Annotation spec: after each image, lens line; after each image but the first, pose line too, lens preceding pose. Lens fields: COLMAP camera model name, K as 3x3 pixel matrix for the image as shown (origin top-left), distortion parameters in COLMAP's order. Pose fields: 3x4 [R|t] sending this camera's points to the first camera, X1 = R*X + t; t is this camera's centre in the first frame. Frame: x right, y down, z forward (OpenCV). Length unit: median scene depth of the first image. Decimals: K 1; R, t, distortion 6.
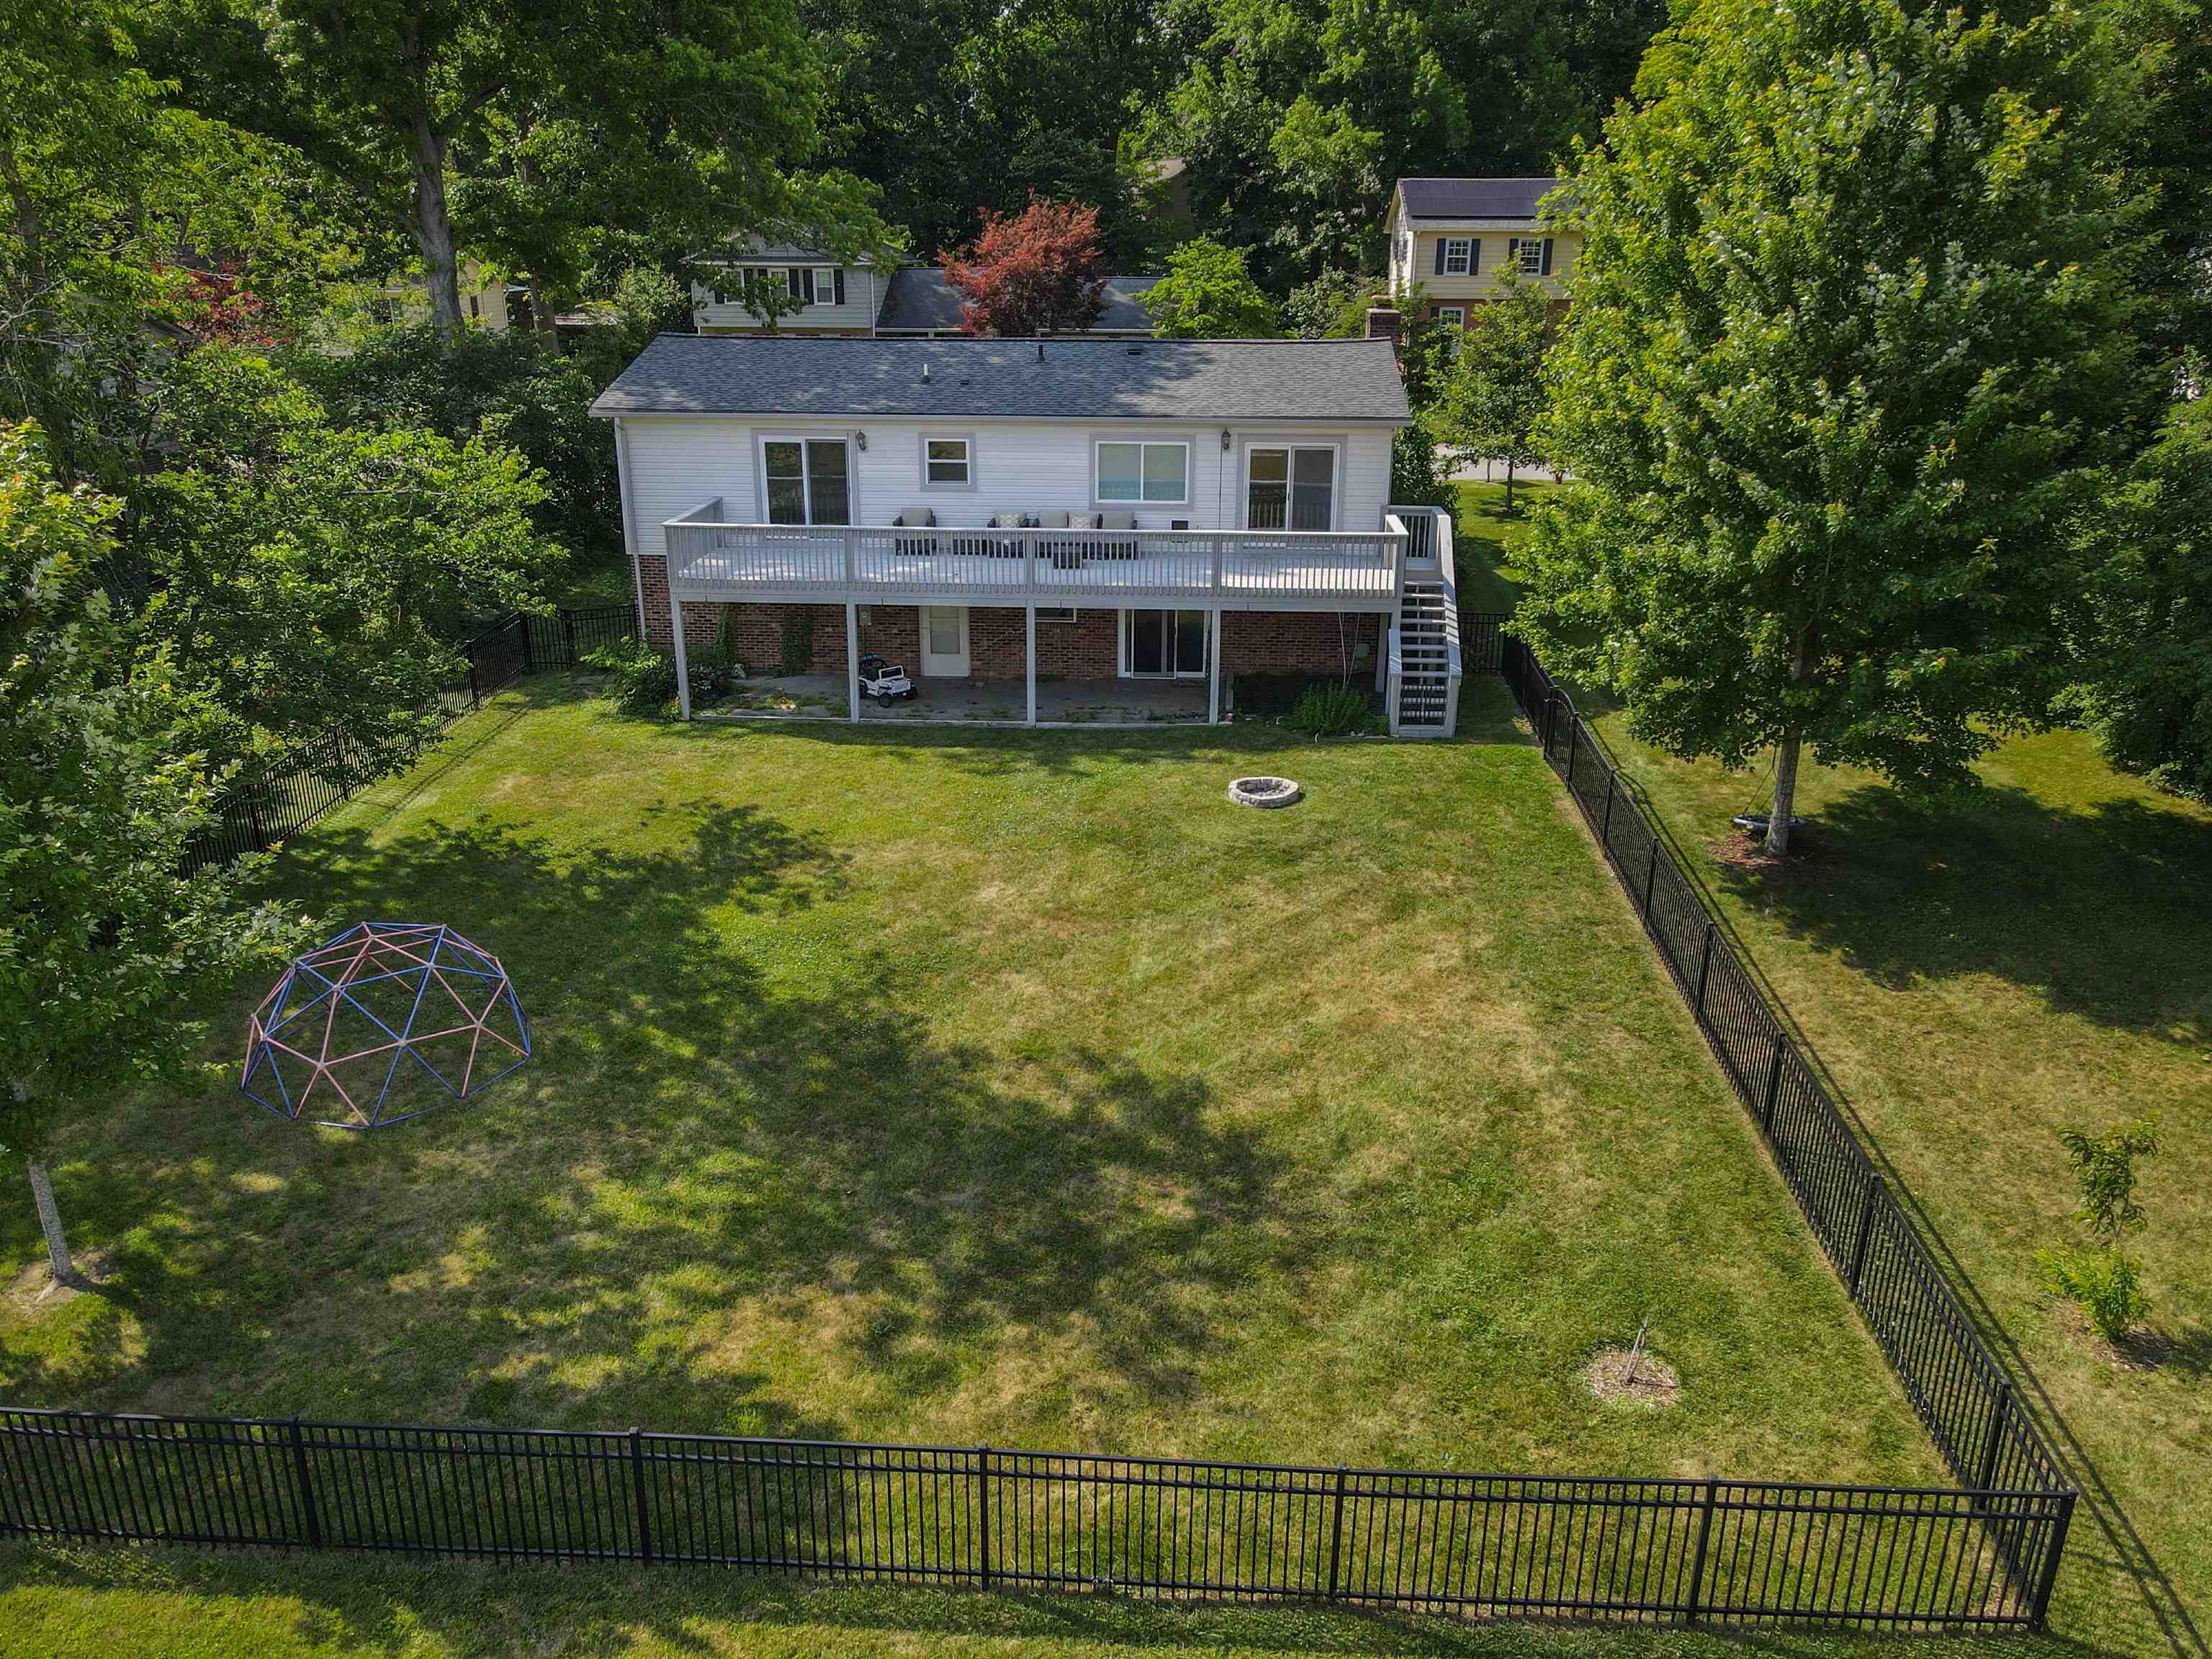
lens RADIAL K [[1598.7, 0, 1095.0], [0, 1598.7, 829.1], [0, 0, 1]] dist [0.028581, -0.012696]
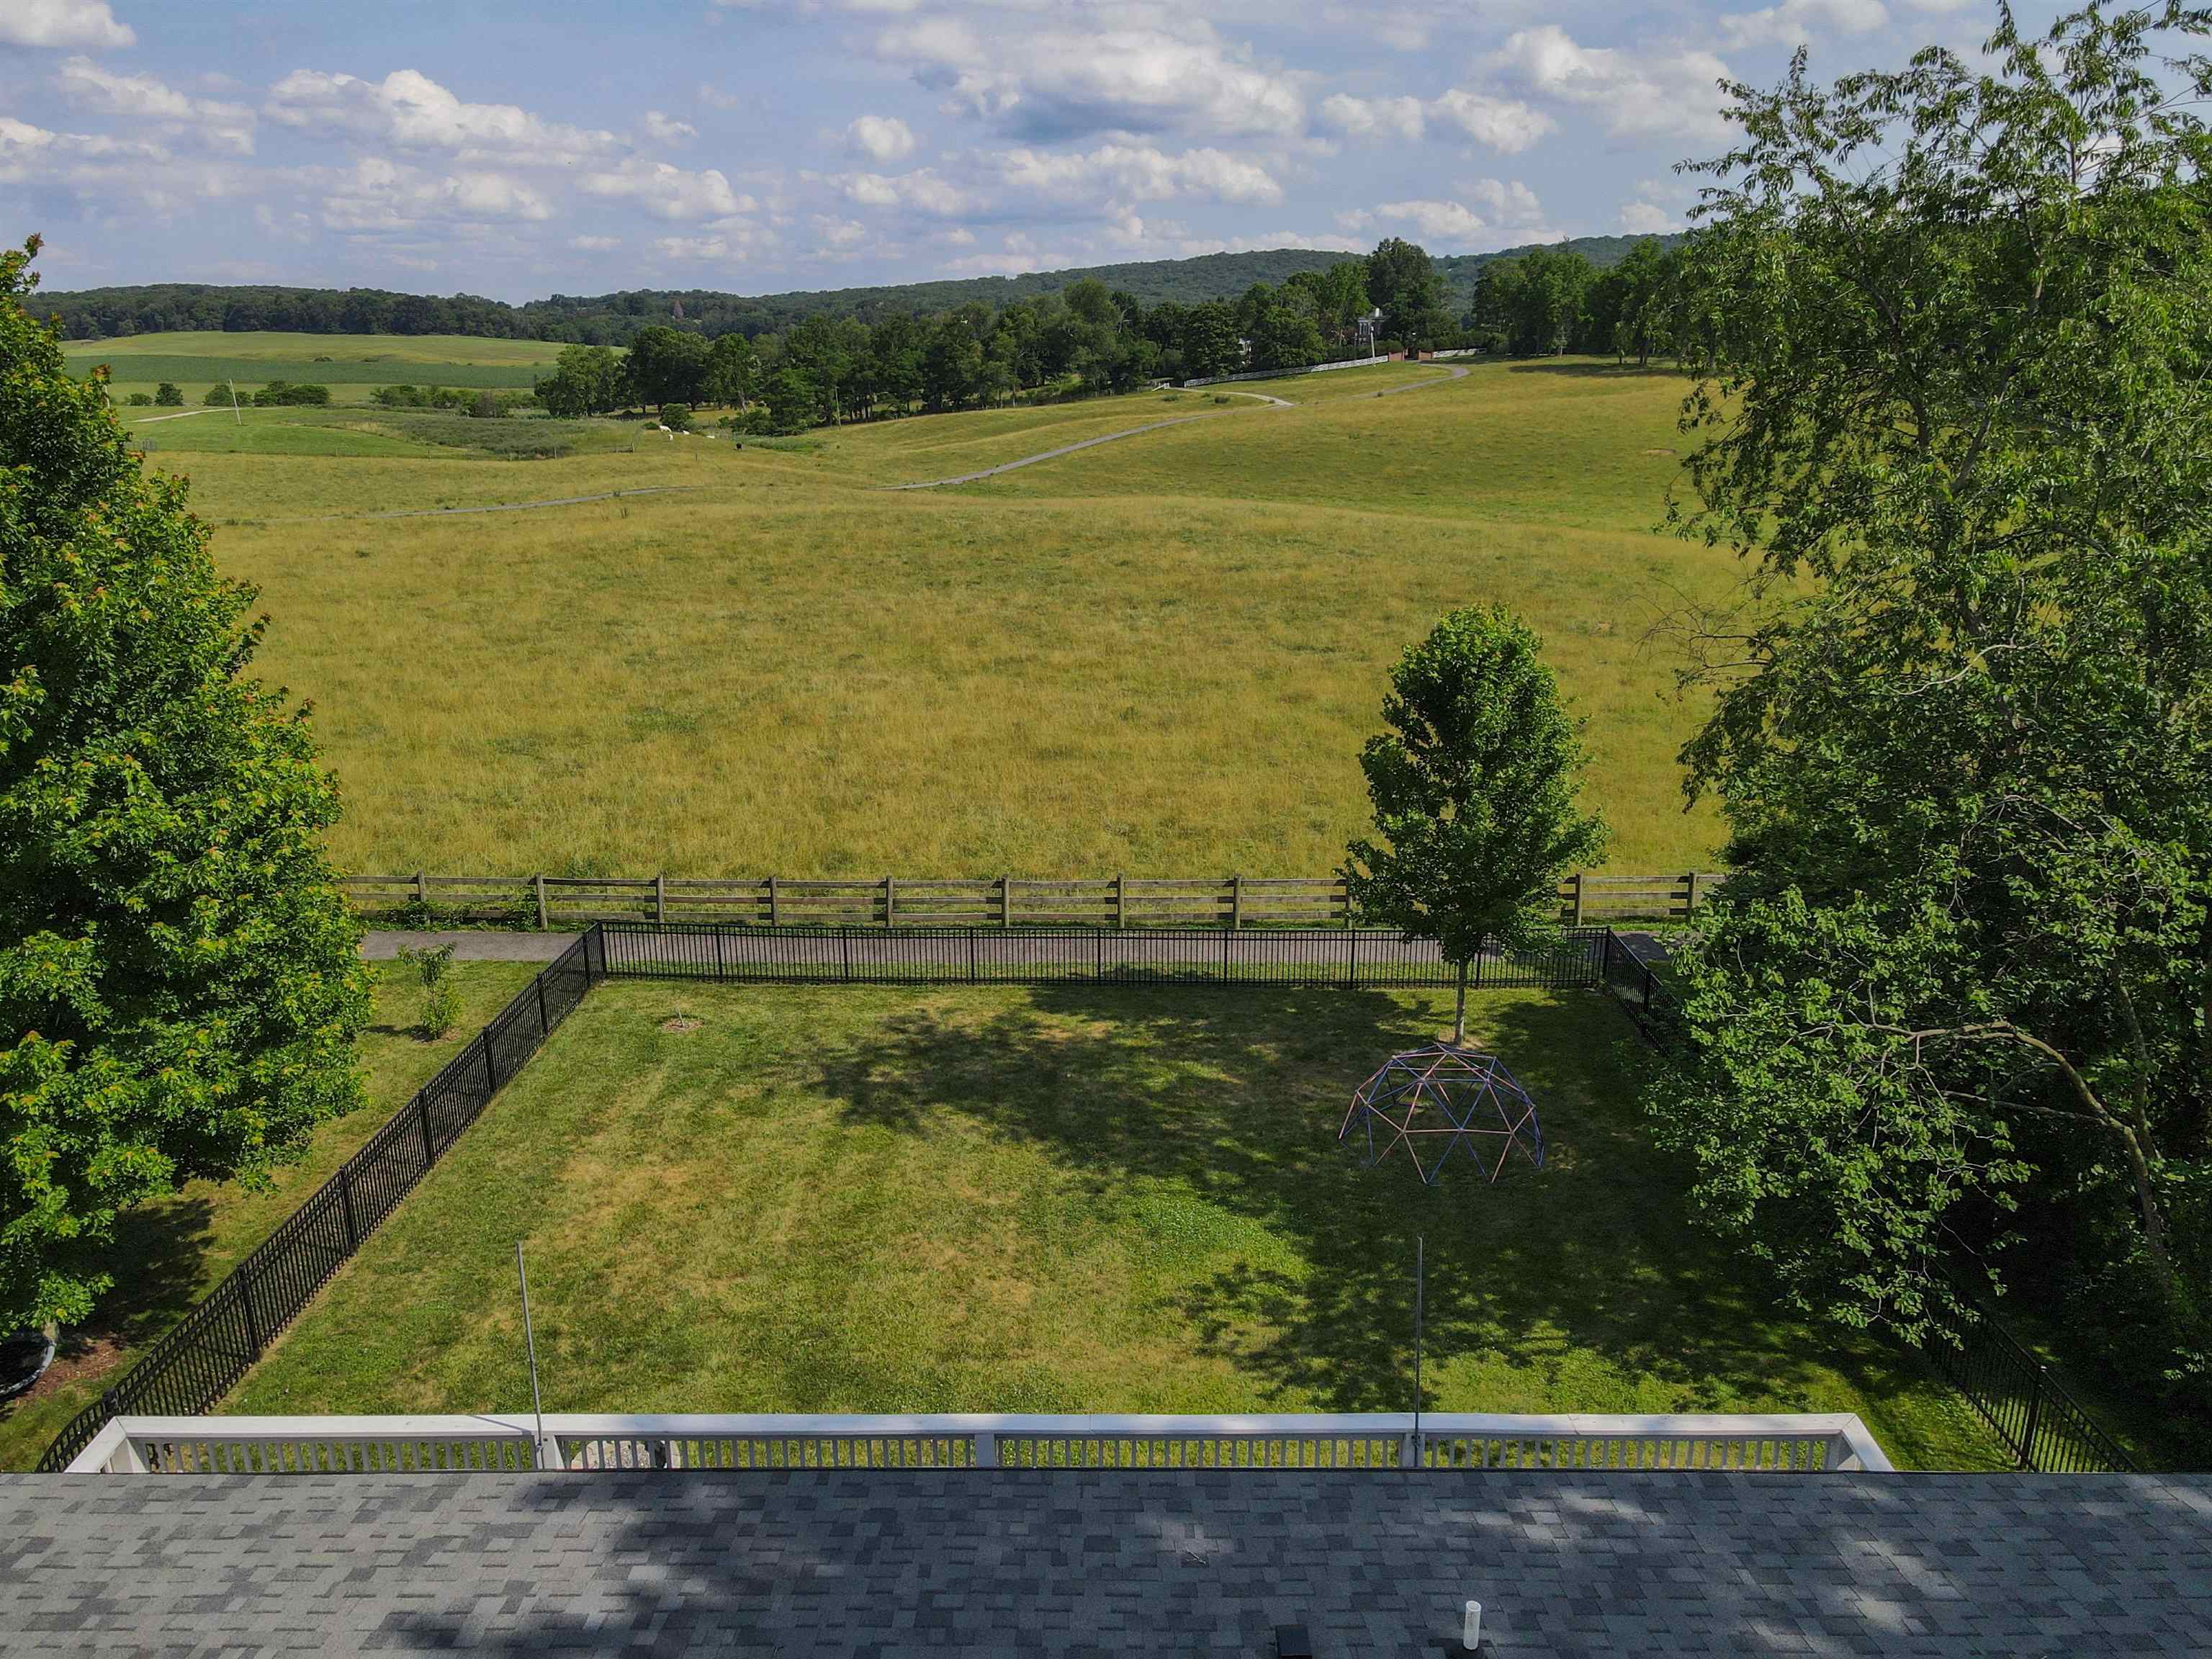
lens RADIAL K [[1598.7, 0, 1147.8], [0, 1598.7, 787.1], [0, 0, 1]] dist [0.028581, -0.012696]
pose [[-0.995173, 0.036038, -0.091284, -0.051537], [-0.023314, 0.816701, 0.576590, -0.571871], [0.095331, 0.575935, -0.811918, 1.246071]]
